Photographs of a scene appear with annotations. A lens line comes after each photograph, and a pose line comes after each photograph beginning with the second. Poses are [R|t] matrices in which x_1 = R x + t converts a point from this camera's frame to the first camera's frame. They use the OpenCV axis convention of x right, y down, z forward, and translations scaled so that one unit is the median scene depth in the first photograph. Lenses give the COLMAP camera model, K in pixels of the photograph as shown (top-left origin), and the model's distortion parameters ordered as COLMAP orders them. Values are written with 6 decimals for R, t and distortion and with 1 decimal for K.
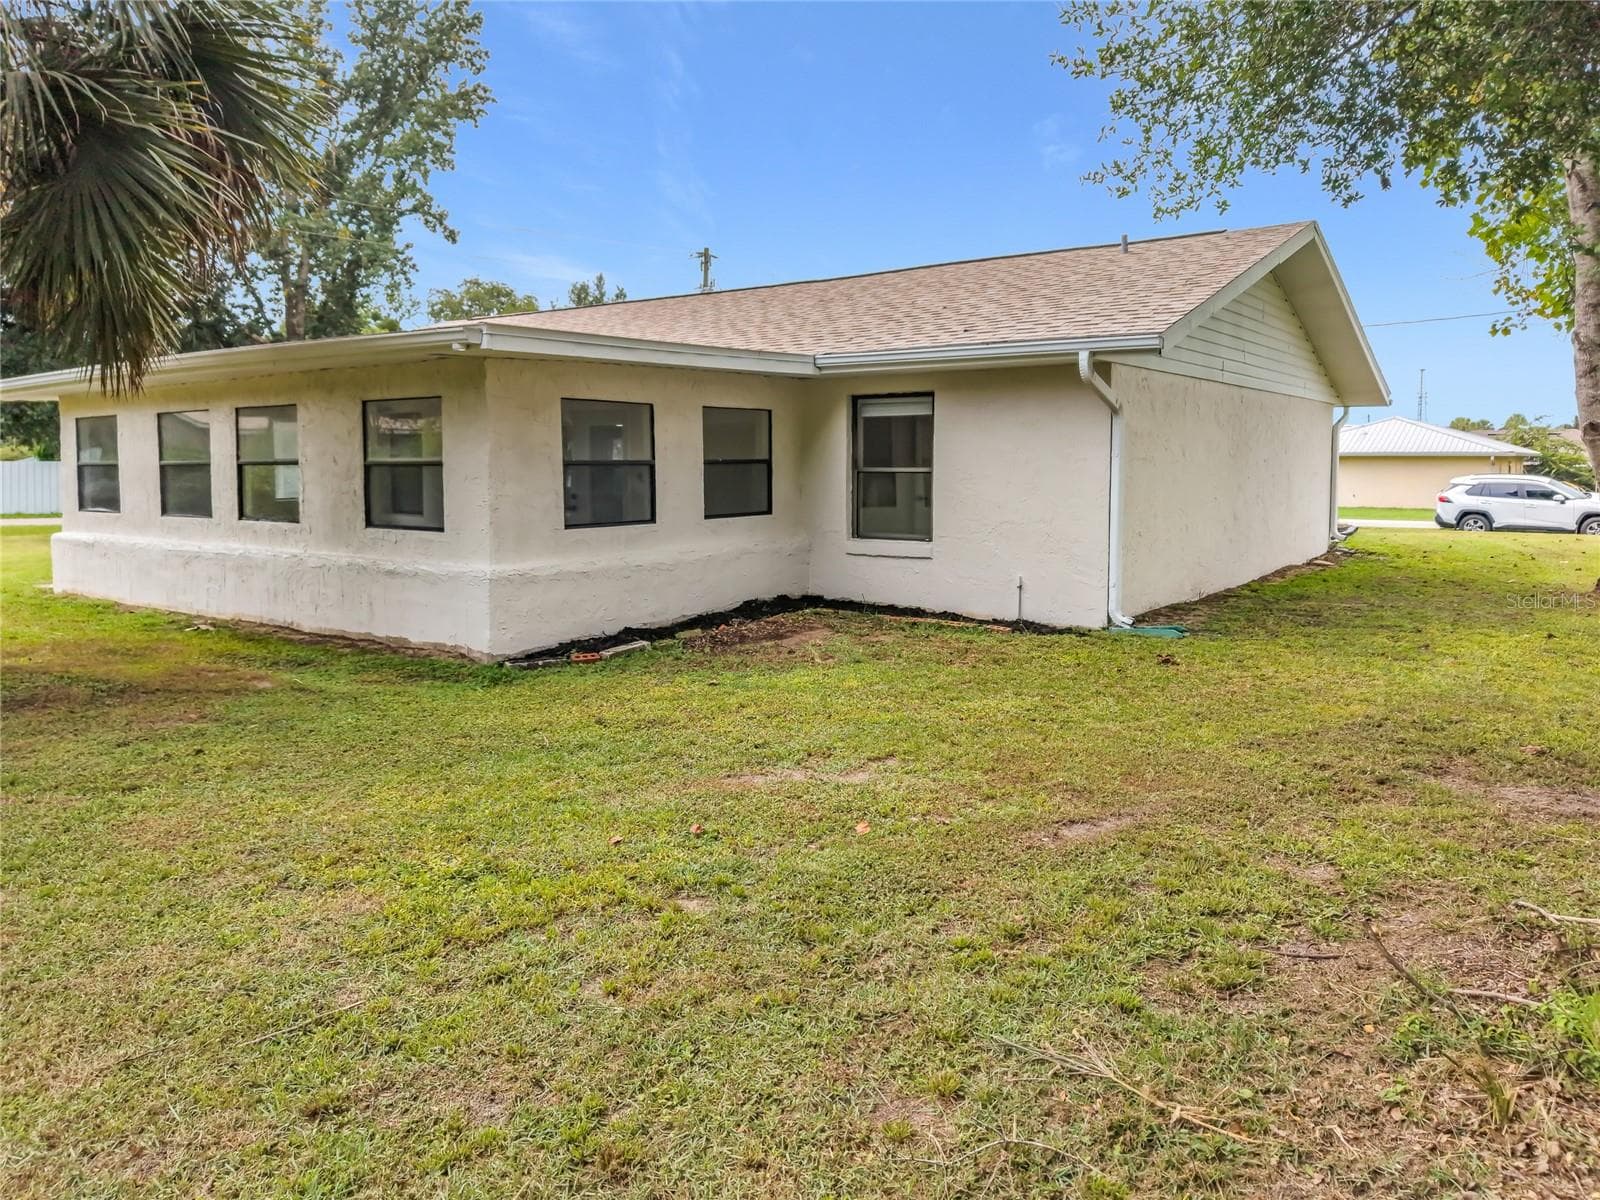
lens RADIAL K [[1111.9, 0, 778.5], [0, 1111.9, 510.6], [0, 0, 1]] dist [0.053580, -0.082296]
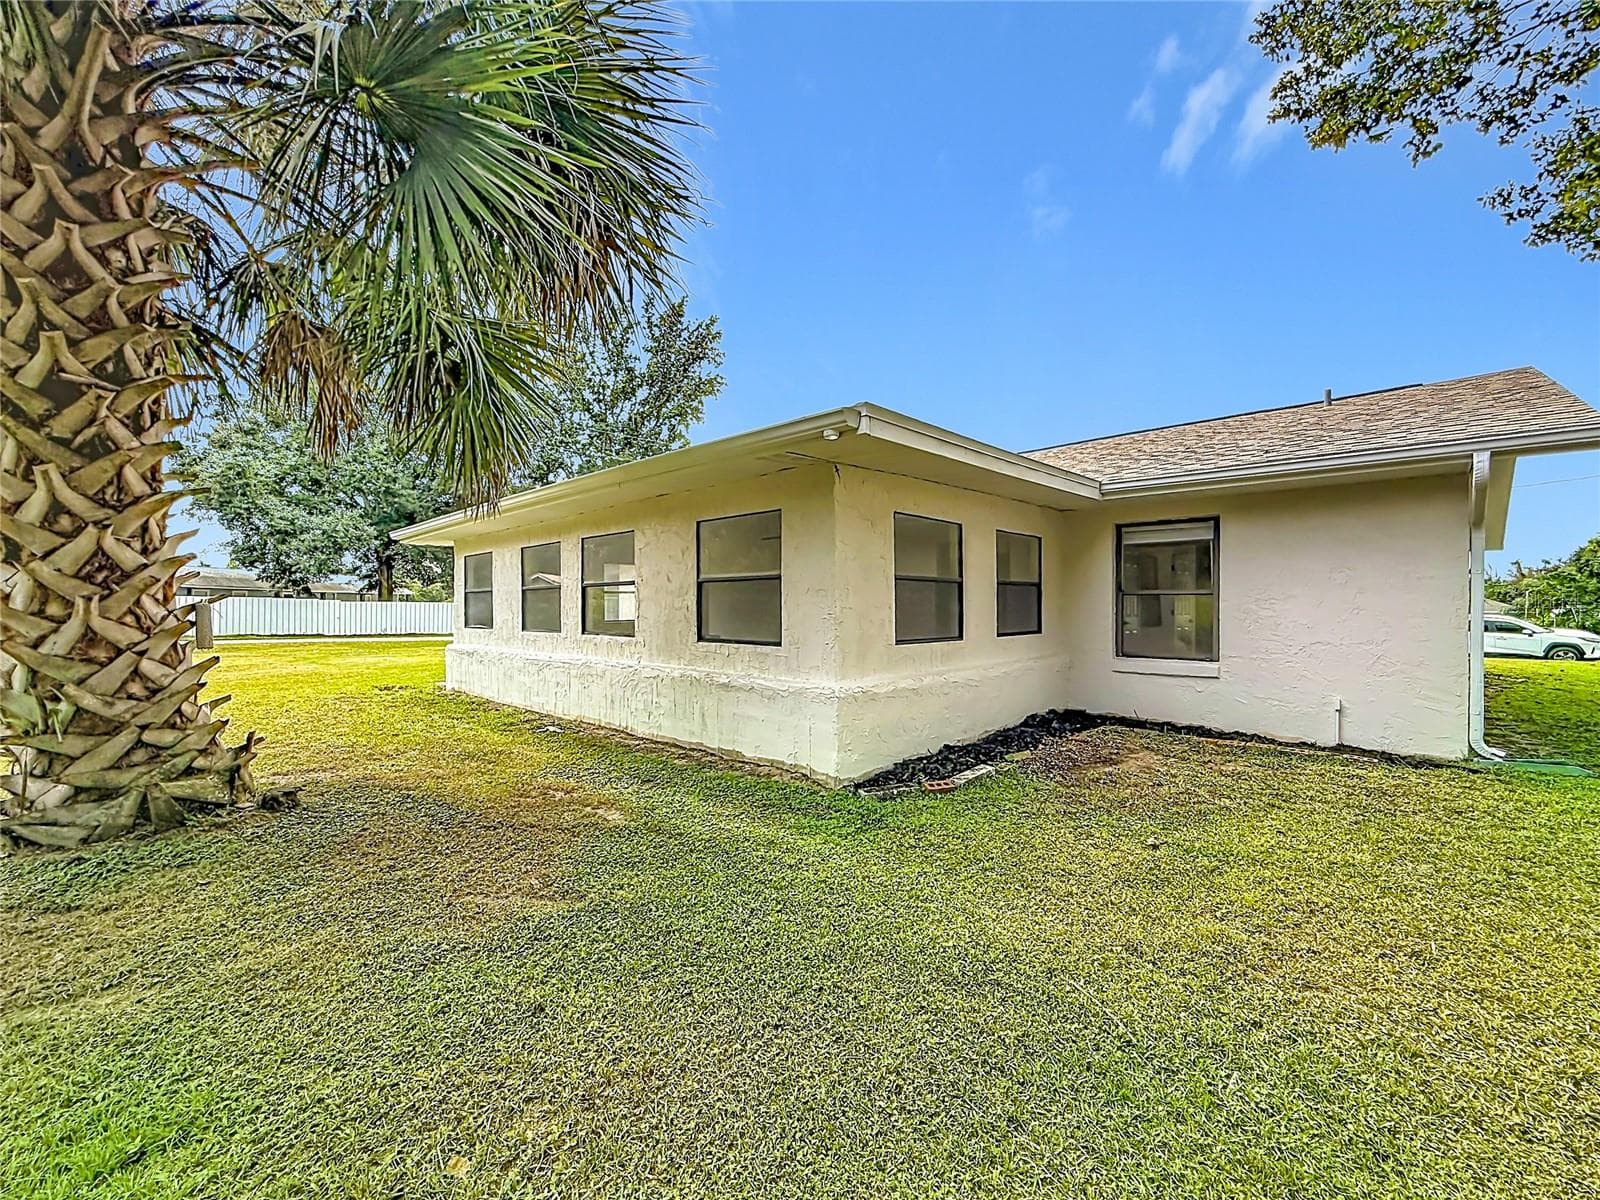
lens RADIAL K [[645.4, 0, 771.9], [0, 645.4, 607.7], [0, 0, 1]] dist [0.008063, 0.000003]
pose [[0.988811, 0.002504, -0.149154, -0.177484], [-0.009185, 0.998984, -0.044120, 0.008208], [0.148892, 0.044997, 0.987829, 0.346244]]
